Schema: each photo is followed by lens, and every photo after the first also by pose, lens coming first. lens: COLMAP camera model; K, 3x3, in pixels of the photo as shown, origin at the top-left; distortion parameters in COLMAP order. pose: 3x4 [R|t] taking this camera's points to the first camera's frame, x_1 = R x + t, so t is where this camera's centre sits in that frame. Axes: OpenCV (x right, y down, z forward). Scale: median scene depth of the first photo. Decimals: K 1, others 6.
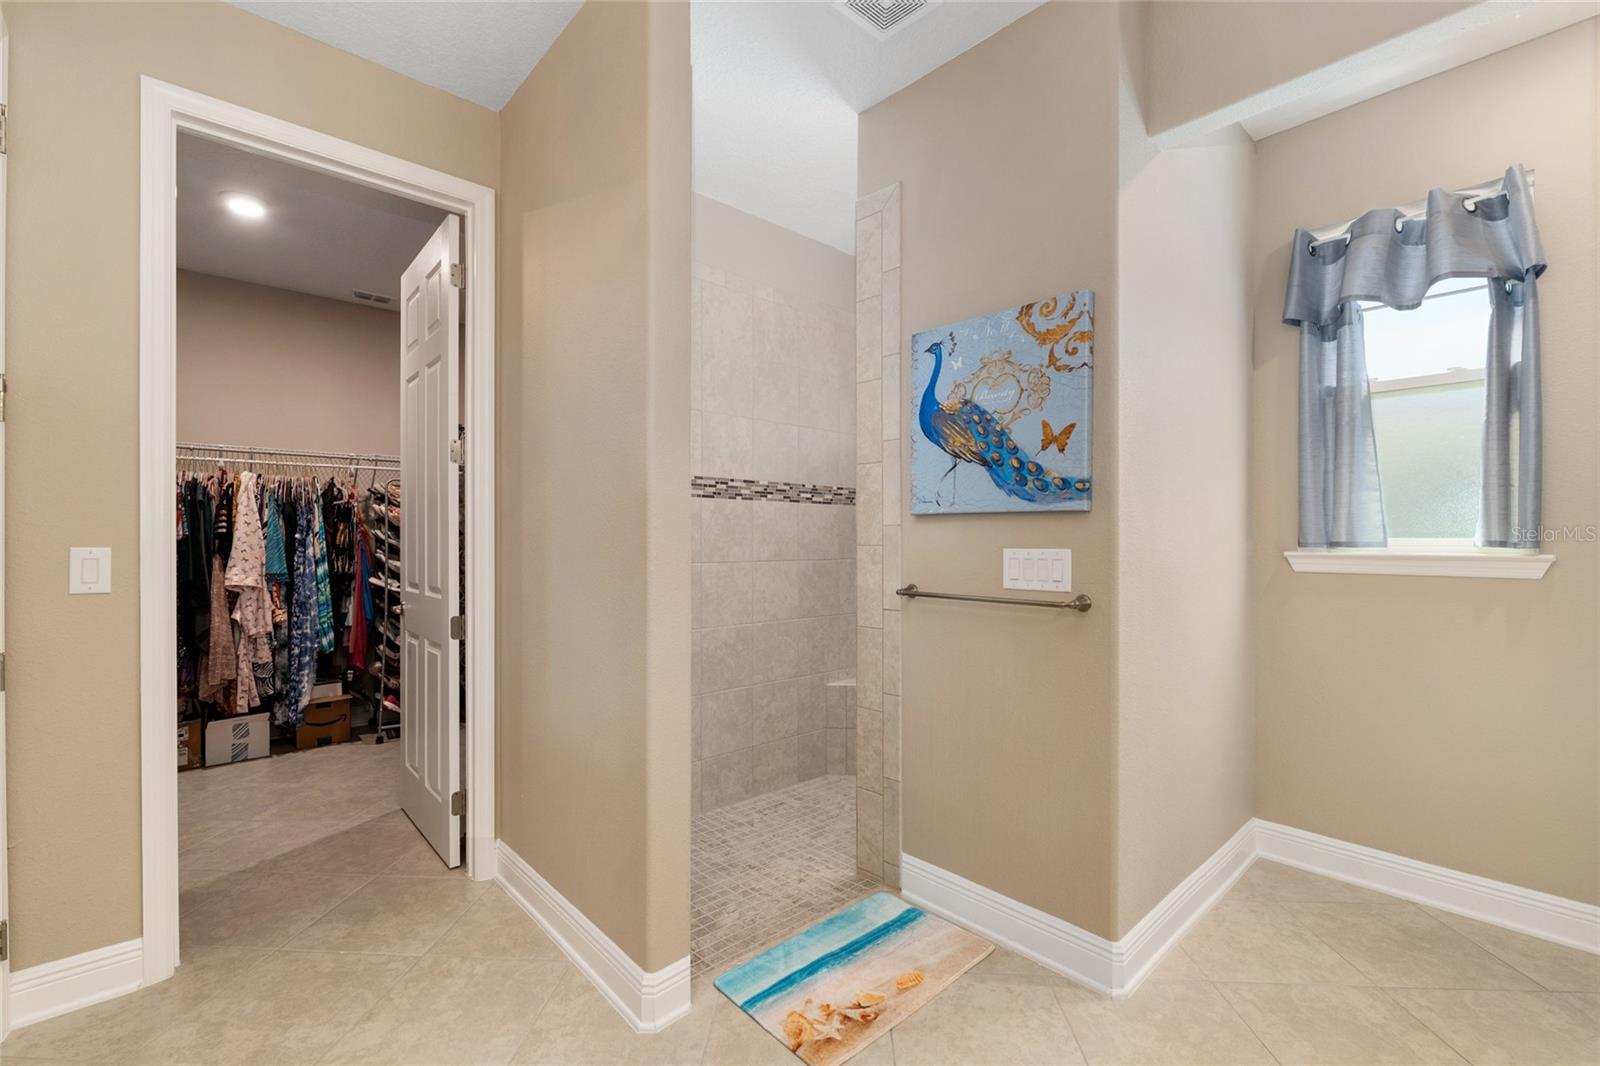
lens RADIAL K [[686.5, 0, 801.0], [0, 686.5, 543.5], [0, 0, 1]] dist [-0.008888, 0.000709]
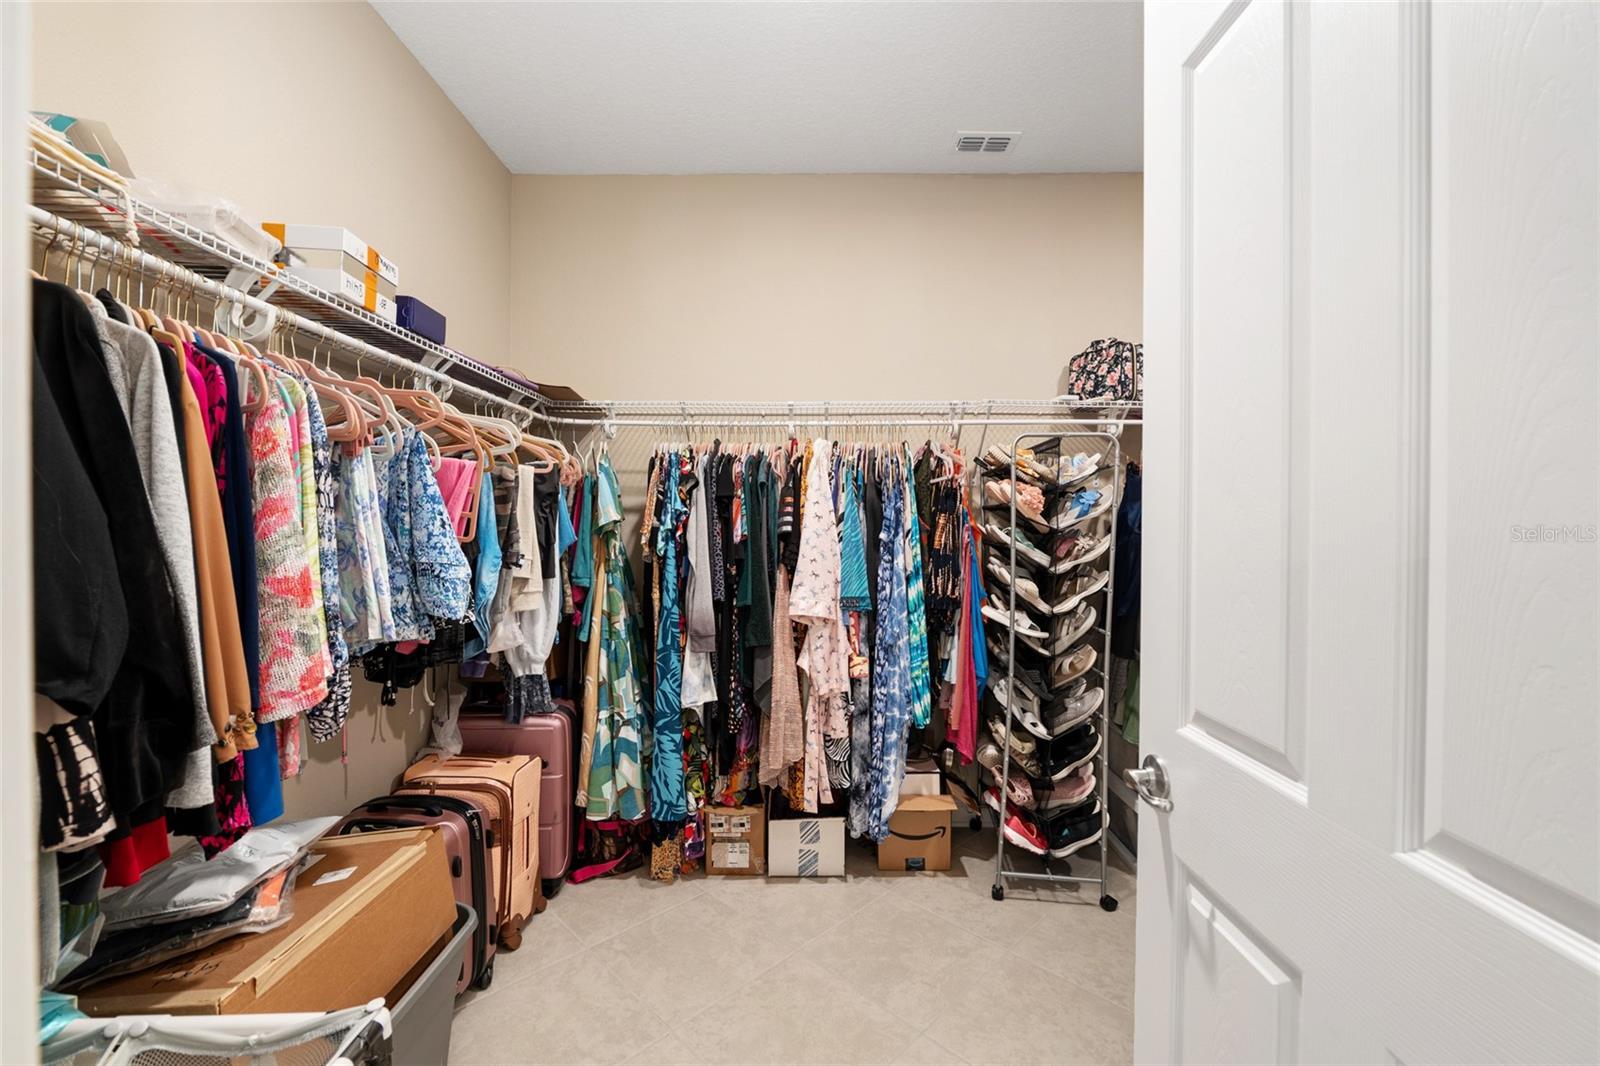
lens RADIAL K [[661.5, 0, 792.9], [0, 661.5, 530.7], [0, 0, 1]] dist [-0.011777, 0.000269]
pose [[0.726923, 0.009834, -0.686648, -0.392857], [-0.004464, 0.999944, 0.009595, -0.021595], [0.686704, -0.003910, 0.726927, 0.519504]]
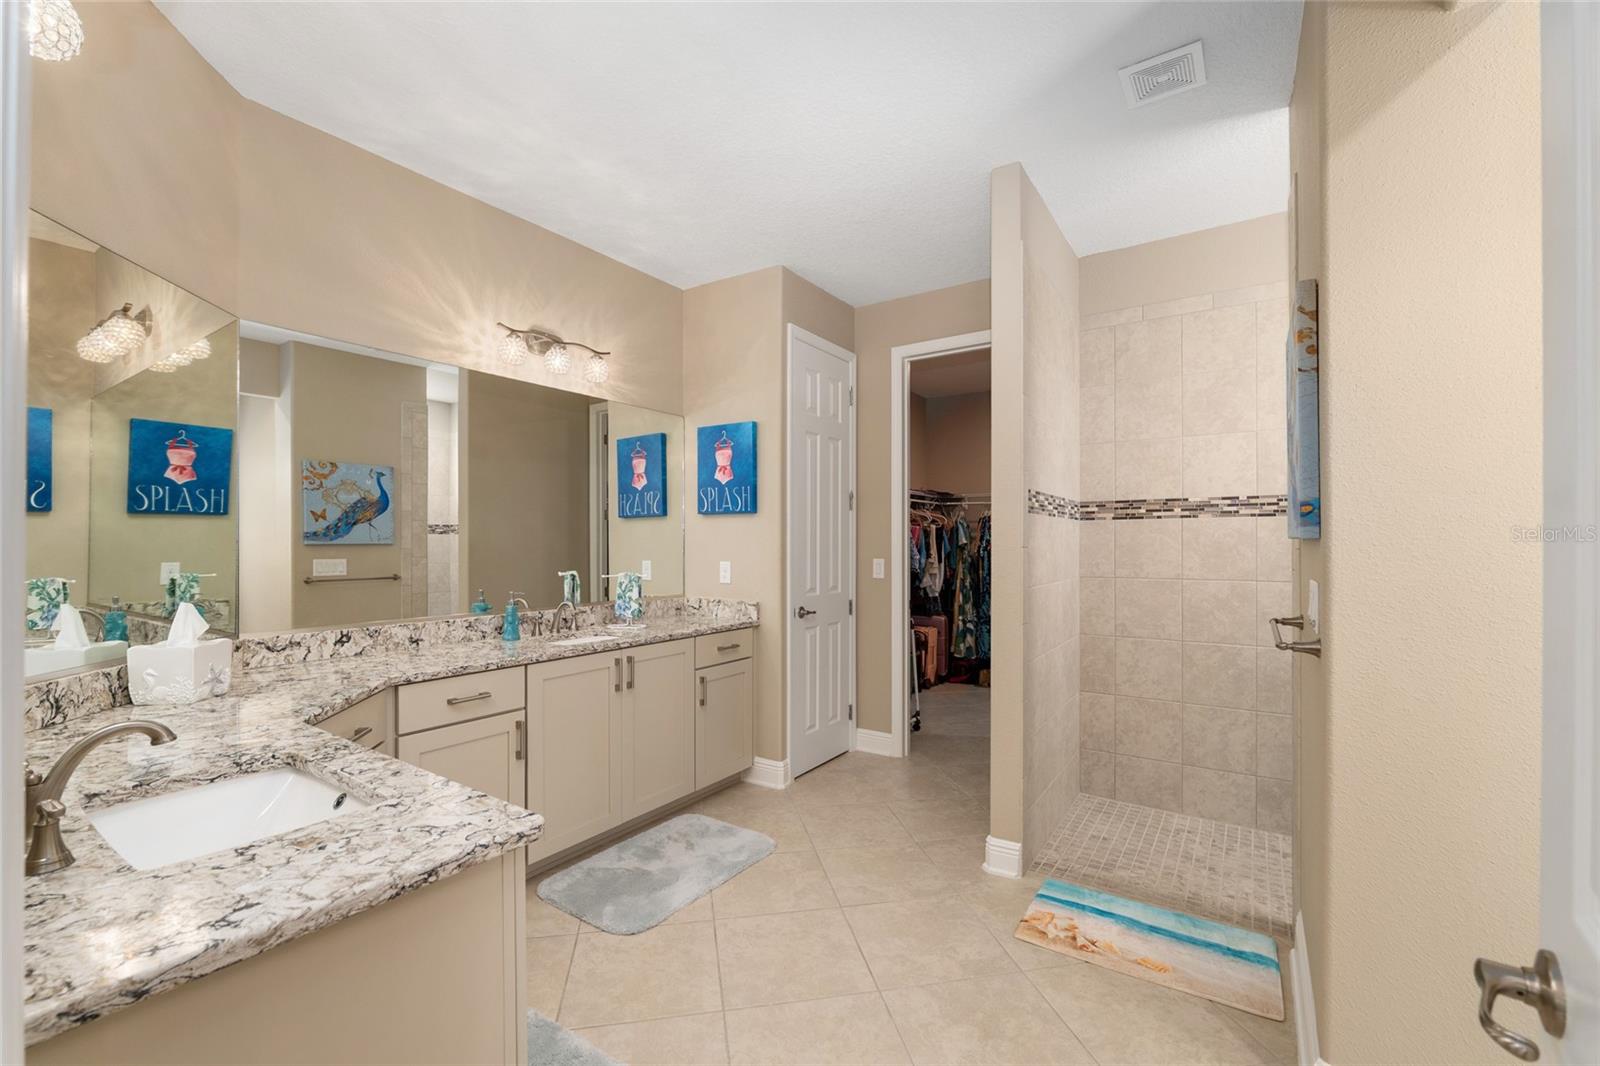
lens RADIAL K [[661.5, 0, 797.3], [0, 661.5, 538.9], [0, 0, 1]] dist [-0.011777, 0.000269]
pose [[0.236539, -0.008792, -0.971582, 0.504389], [-0.003347, 0.999946, -0.009864, -0.017681], [0.971616, 0.005585, 0.236496, 0.088729]]
